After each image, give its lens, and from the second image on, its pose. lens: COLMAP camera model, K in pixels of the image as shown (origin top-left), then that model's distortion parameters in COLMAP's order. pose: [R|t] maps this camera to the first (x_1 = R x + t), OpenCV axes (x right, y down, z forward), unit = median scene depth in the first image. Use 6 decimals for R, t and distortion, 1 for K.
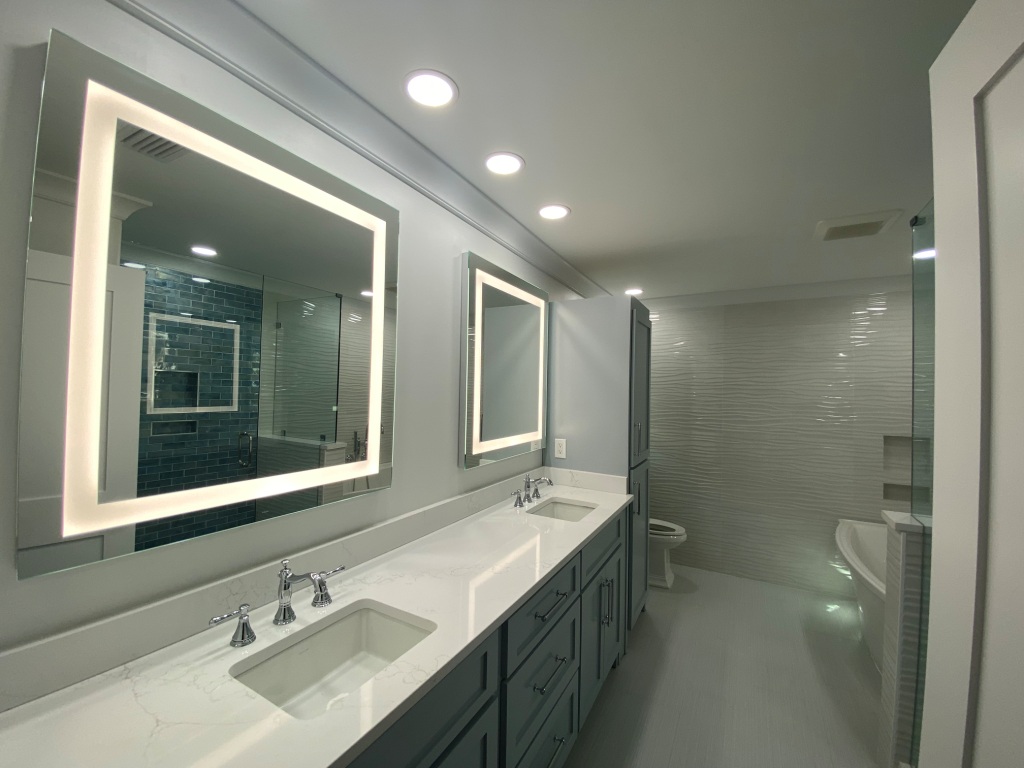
lens RADIAL K [[421.8, 0, 512.0], [0, 421.8, 384.0], [0, 0, 1]] dist [0.001873, -0.014198]
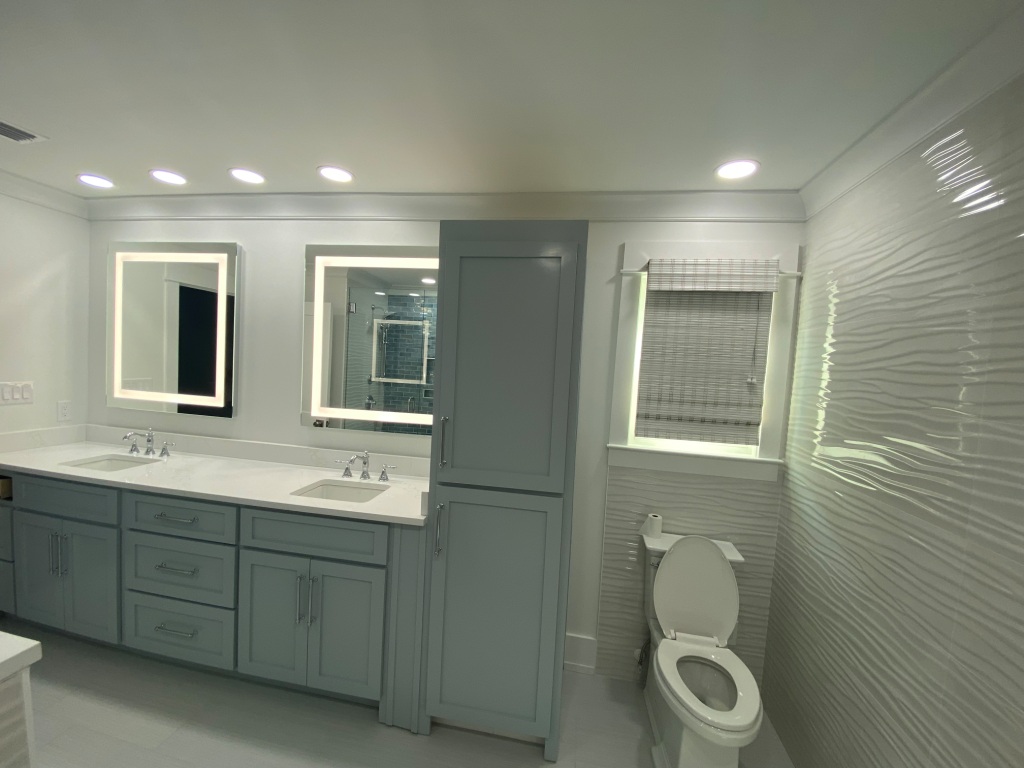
lens RADIAL K [[421.8, 0, 512.0], [0, 421.8, 384.0], [0, 0, 1]] dist [0.001873, -0.014198]
pose [[0.323523, 0.027093, -0.945832, 0.925800], [-0.036438, 0.999205, 0.016158, 0.030695], [0.945518, 0.029237, 0.324253, 0.878421]]
